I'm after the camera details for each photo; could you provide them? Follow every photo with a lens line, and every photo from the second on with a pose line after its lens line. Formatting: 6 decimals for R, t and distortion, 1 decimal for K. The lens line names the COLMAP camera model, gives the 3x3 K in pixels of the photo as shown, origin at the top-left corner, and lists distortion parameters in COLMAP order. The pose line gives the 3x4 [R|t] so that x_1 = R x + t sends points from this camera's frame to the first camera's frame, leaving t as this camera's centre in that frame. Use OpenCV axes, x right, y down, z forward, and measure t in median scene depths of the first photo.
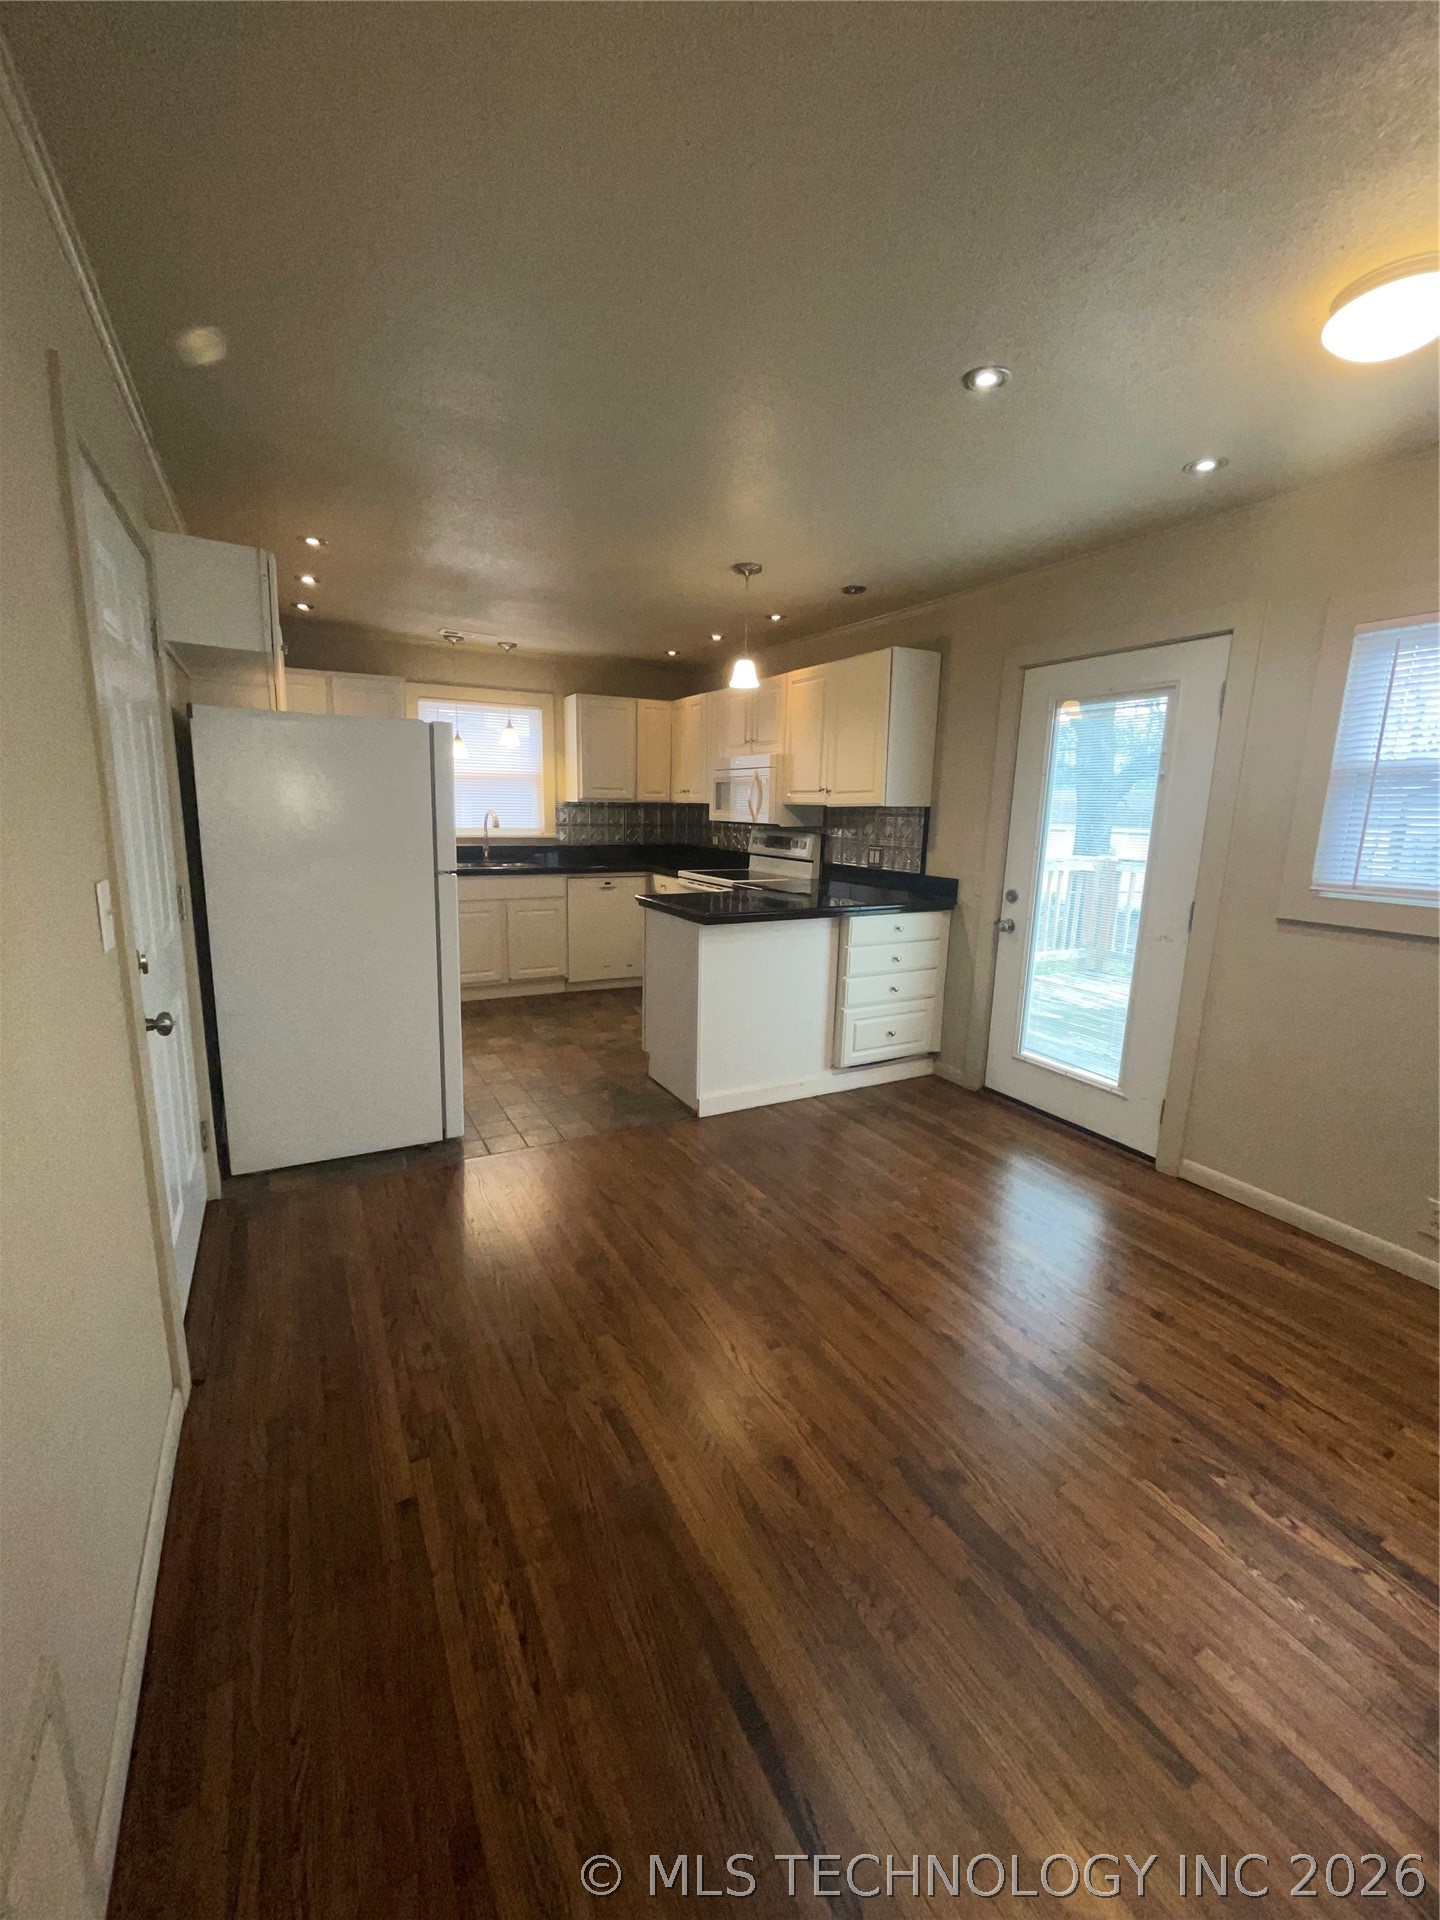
lens RADIAL K [[777.1, 0, 714.0], [0, 777.1, 959.8], [0, 0, 1]] dist [0.000528, 0.000328]
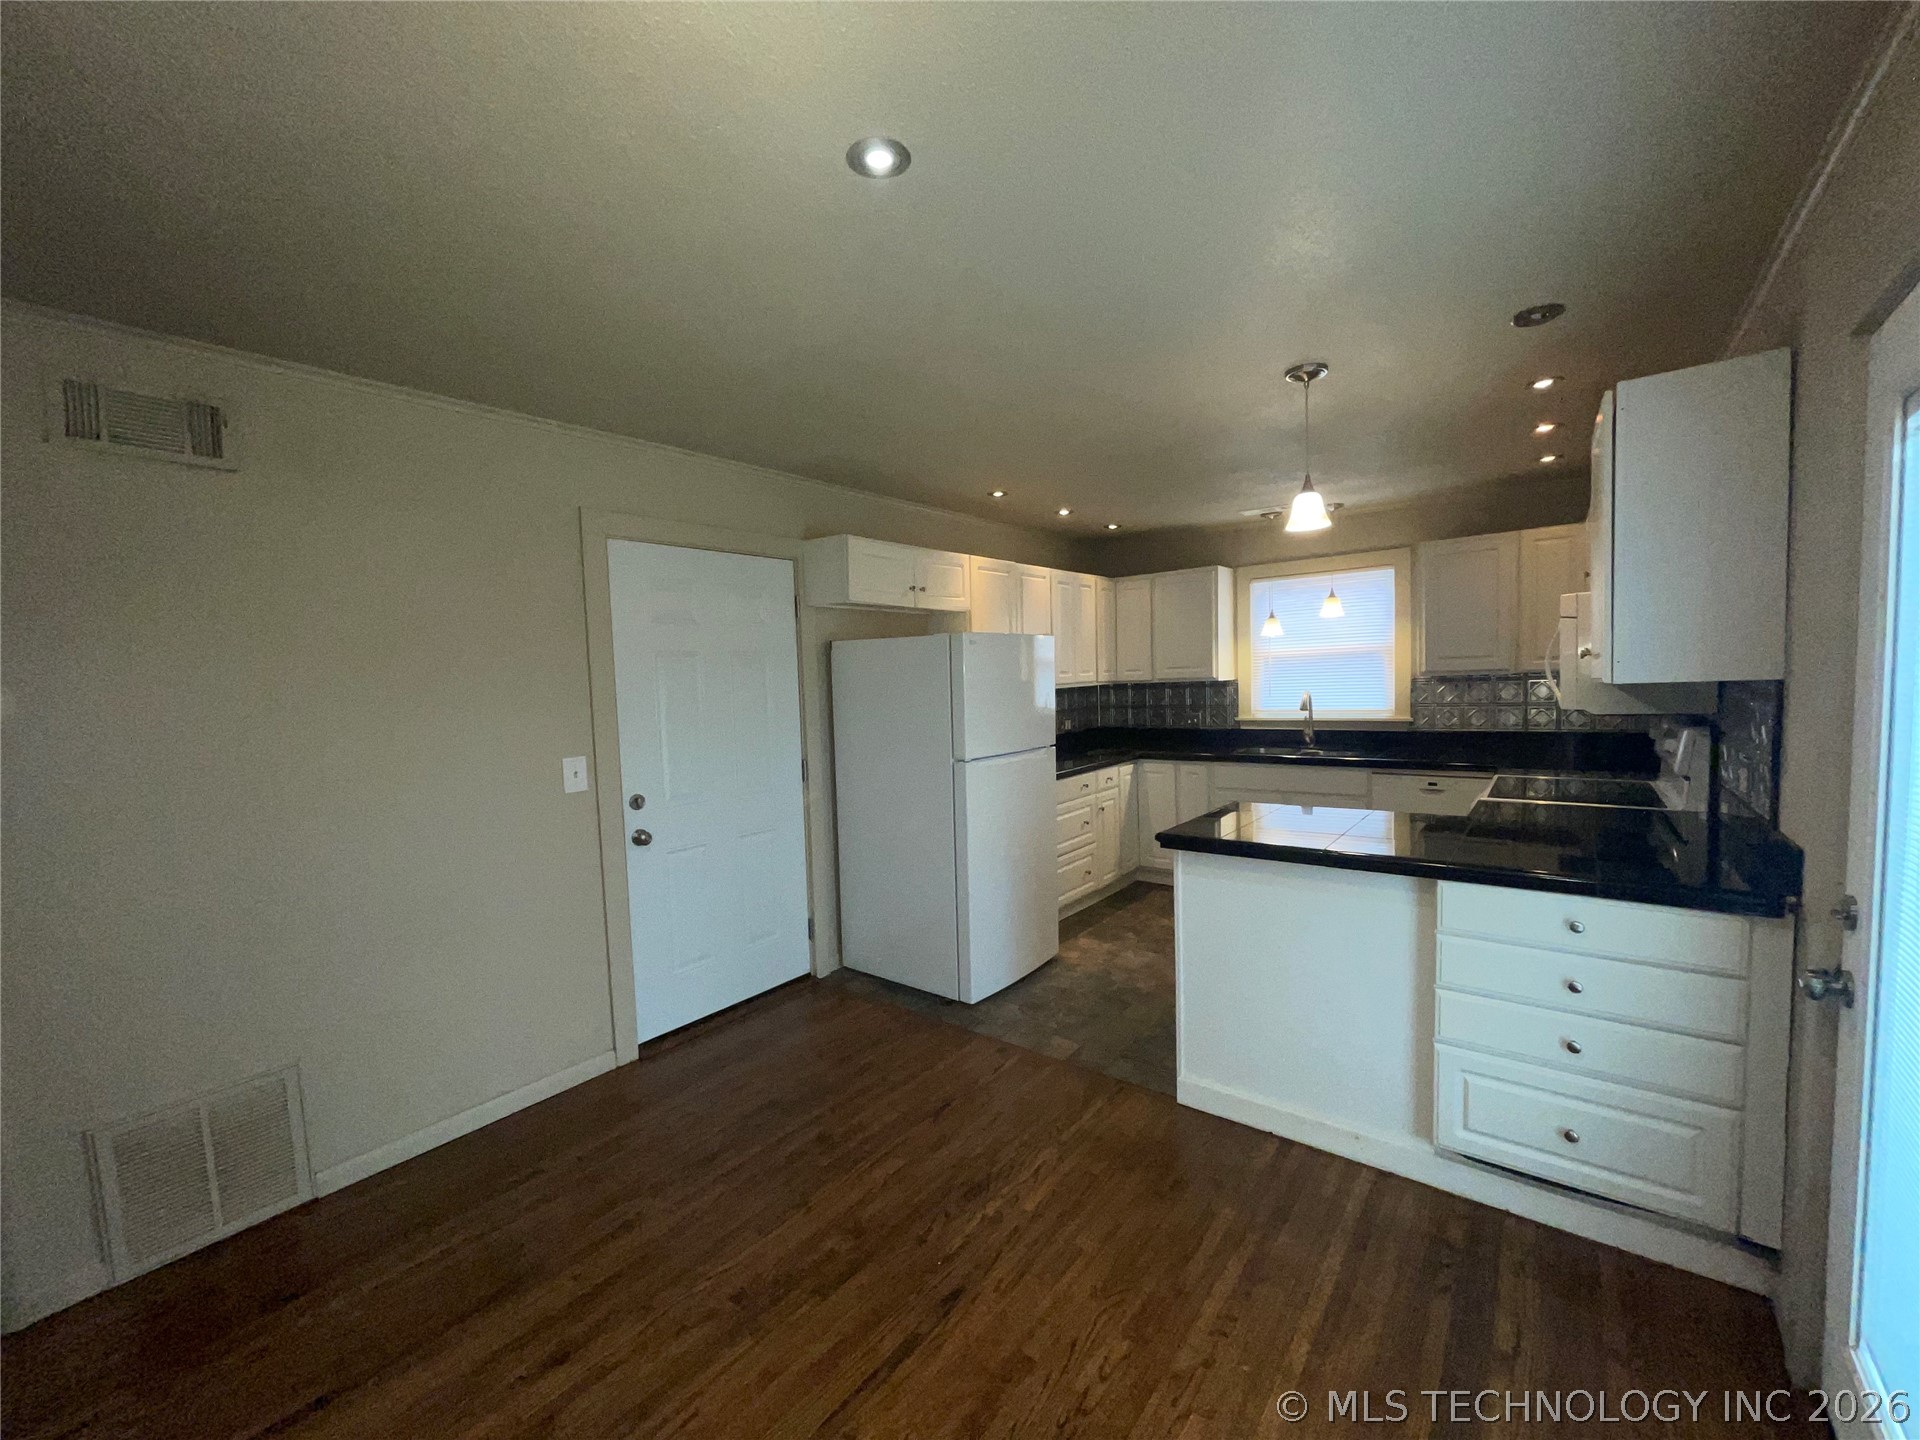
lens RADIAL K [[777.1, 0, 944.6], [0, 777.1, 726.5], [0, 0, 1]] dist [0.000528, 0.000328]
pose [[0.386873, 0.021910, -0.921873, 0.538328], [-0.138775, 0.989715, -0.034716, -0.093464], [0.911631, 0.141364, 0.385935, 0.415940]]
